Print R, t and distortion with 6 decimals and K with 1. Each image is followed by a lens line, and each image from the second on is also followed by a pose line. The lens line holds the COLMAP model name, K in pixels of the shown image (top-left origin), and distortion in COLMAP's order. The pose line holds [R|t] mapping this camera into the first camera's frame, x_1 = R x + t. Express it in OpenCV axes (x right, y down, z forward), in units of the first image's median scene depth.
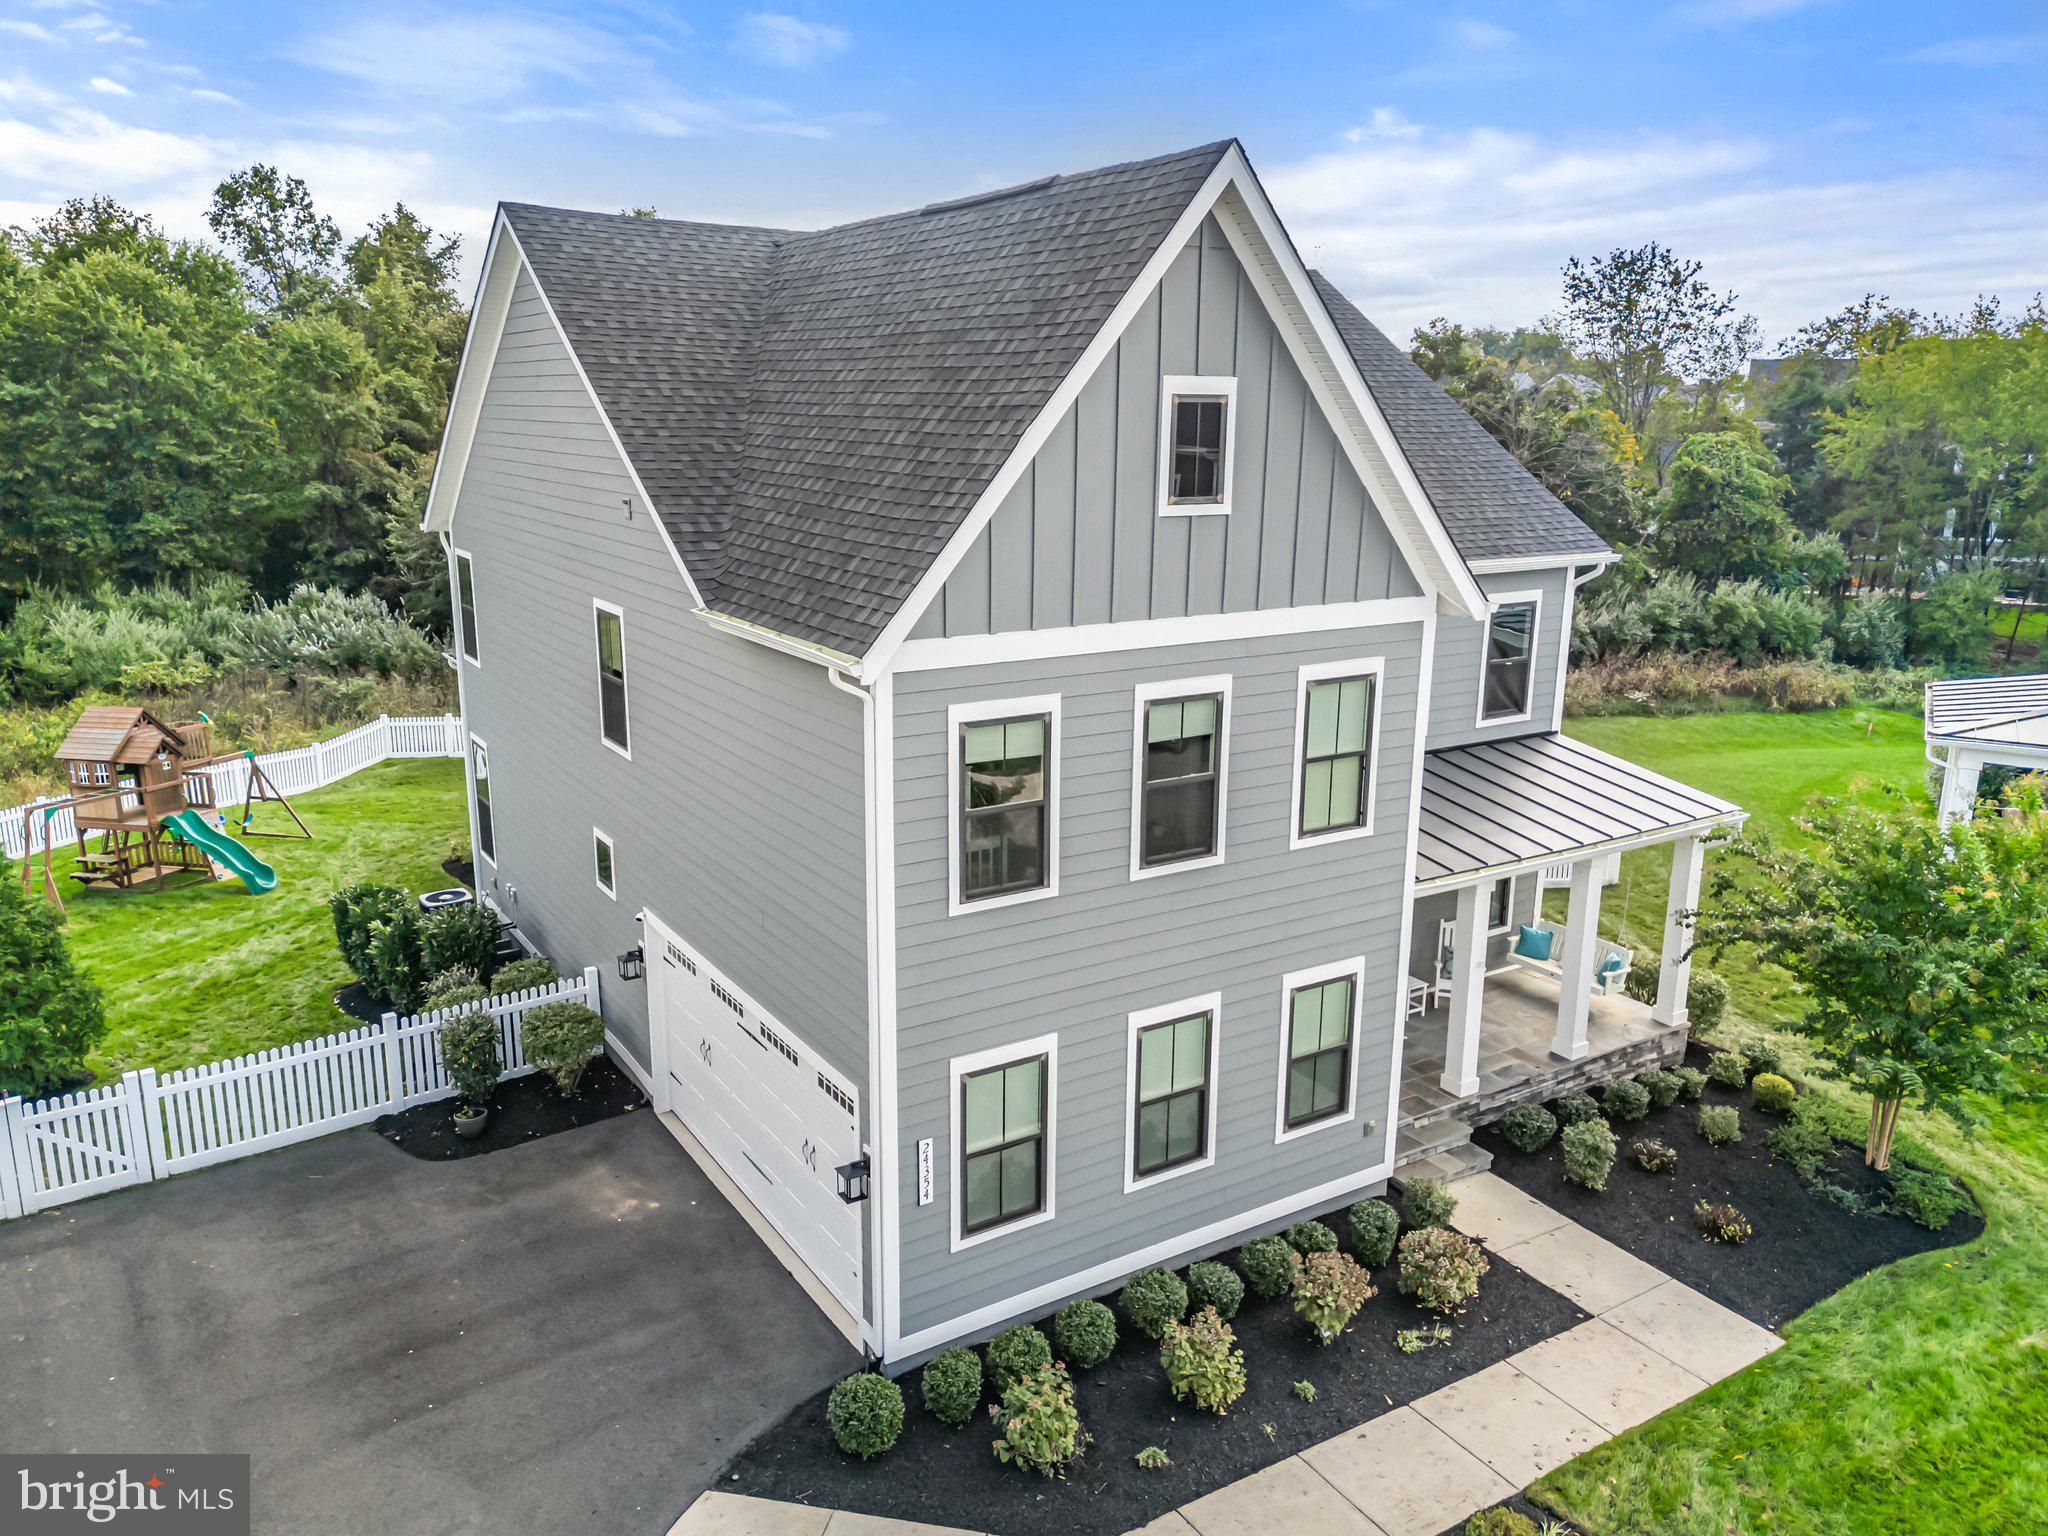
lens RADIAL K [[1503.0, 0, 922.7], [0, 1503.0, 773.0], [0, 0, 1]] dist [0.041127, -0.000706]
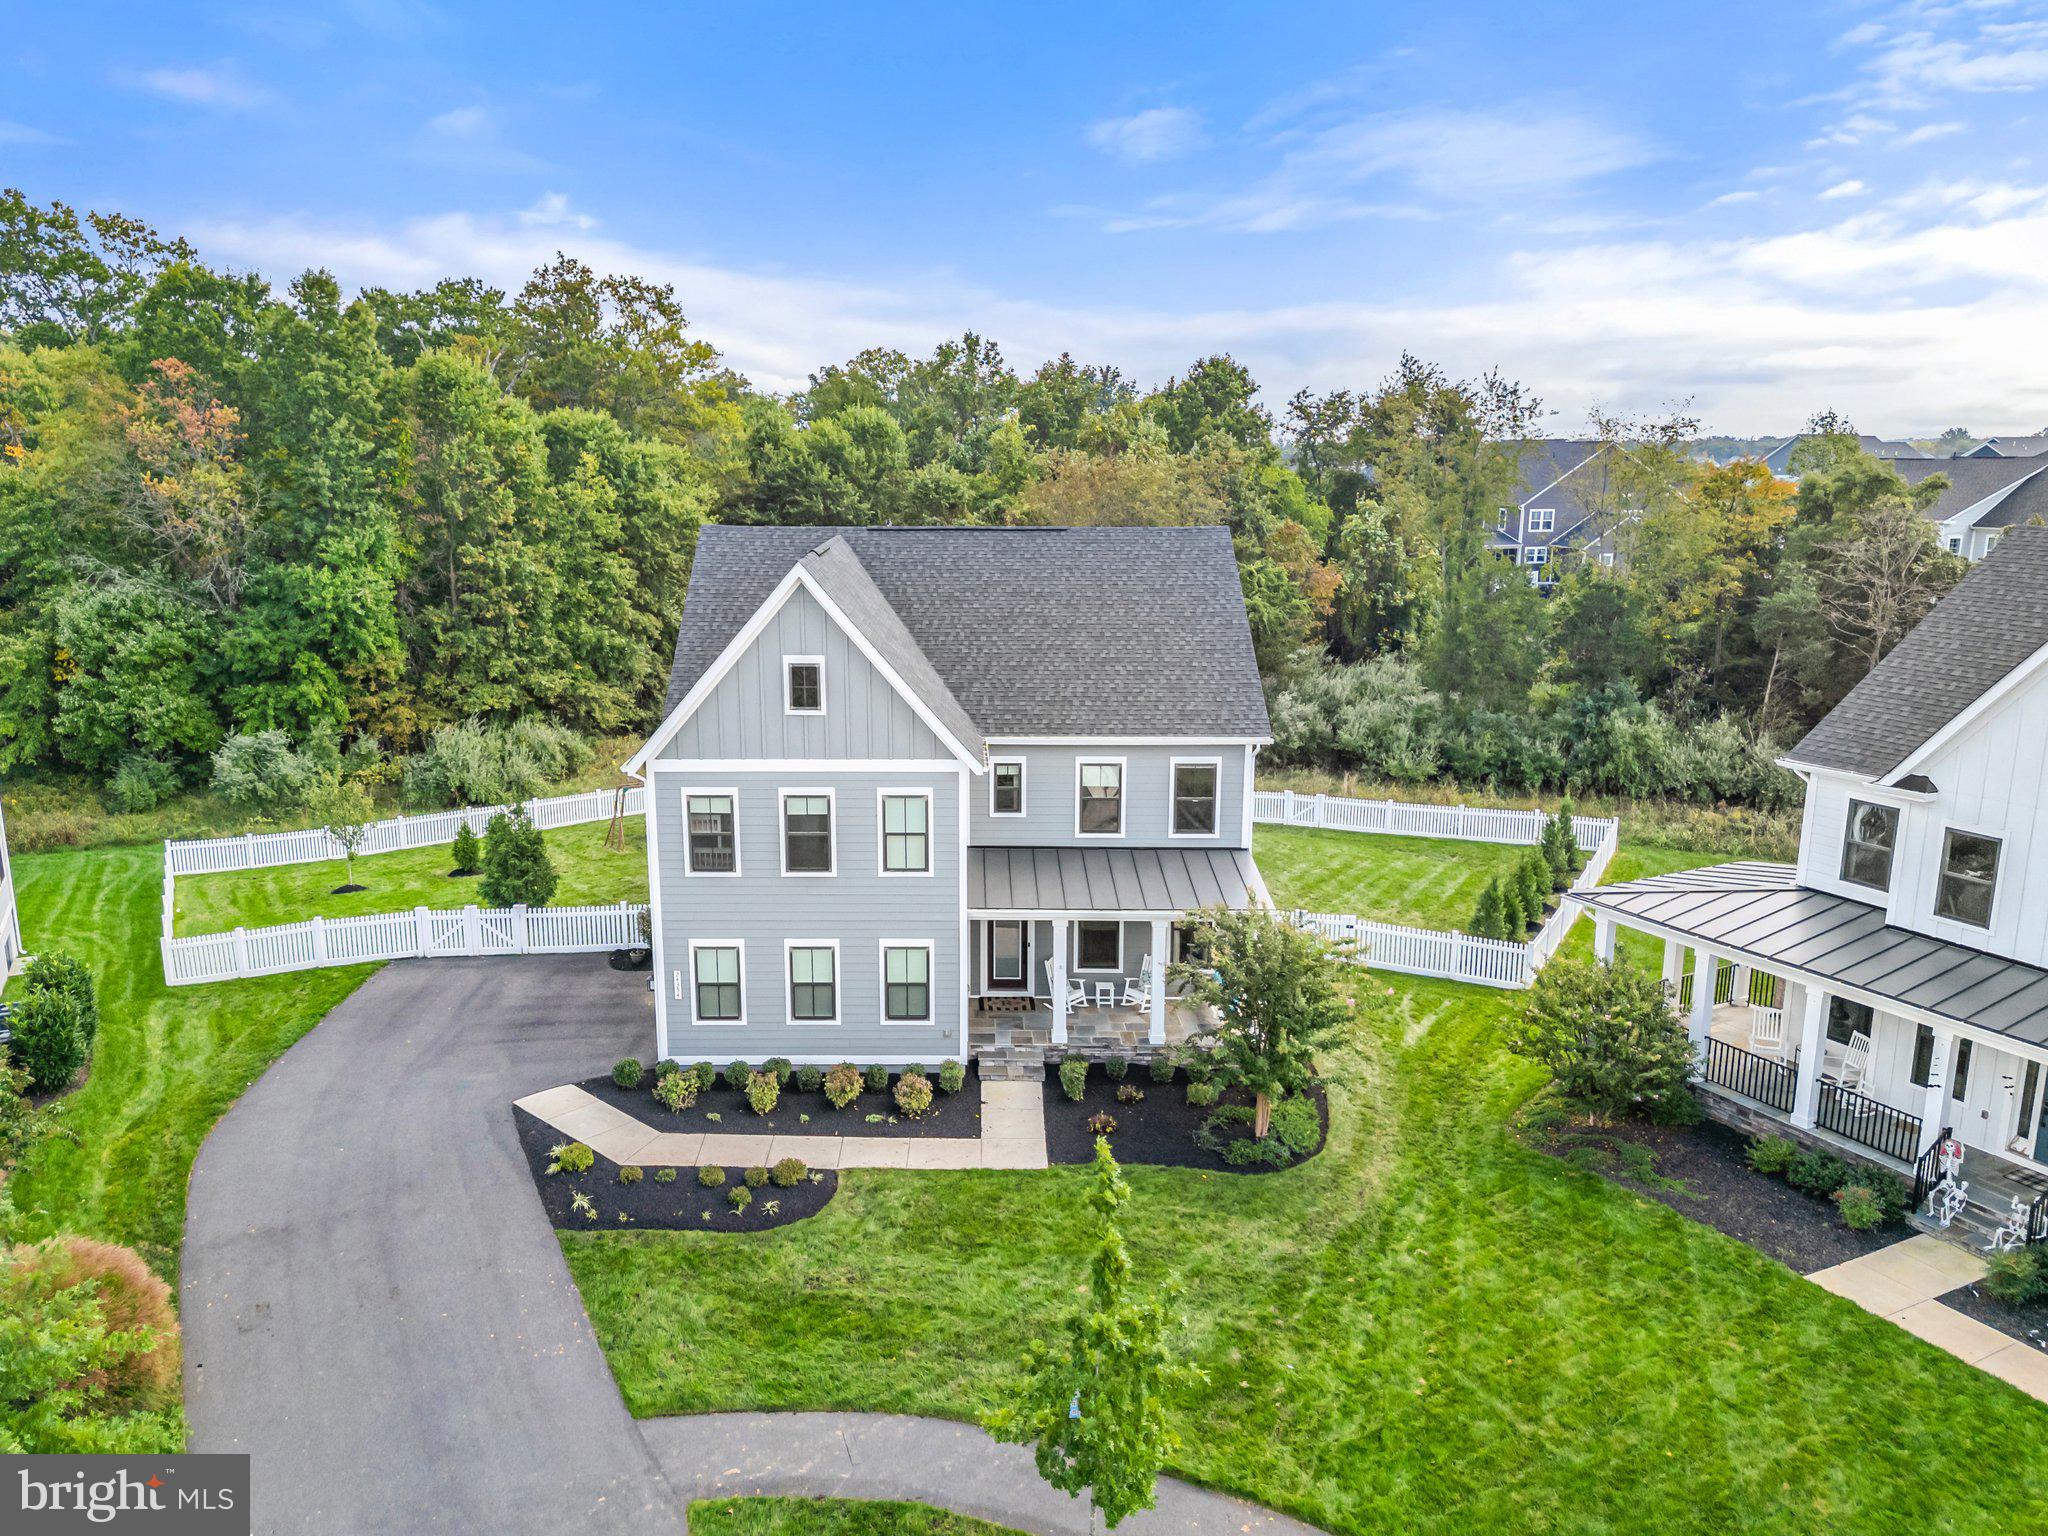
lens RADIAL K [[1407.5, 0, 816.6], [0, 1407.5, 756.9], [0, 0, 1]] dist [0.034258, -0.000331]
pose [[0.823323, 0.103075, -0.558135, 1.293994], [-0.117466, 0.993025, 0.010111, -0.126279], [0.555285, 0.057237, 0.829688, -0.675229]]
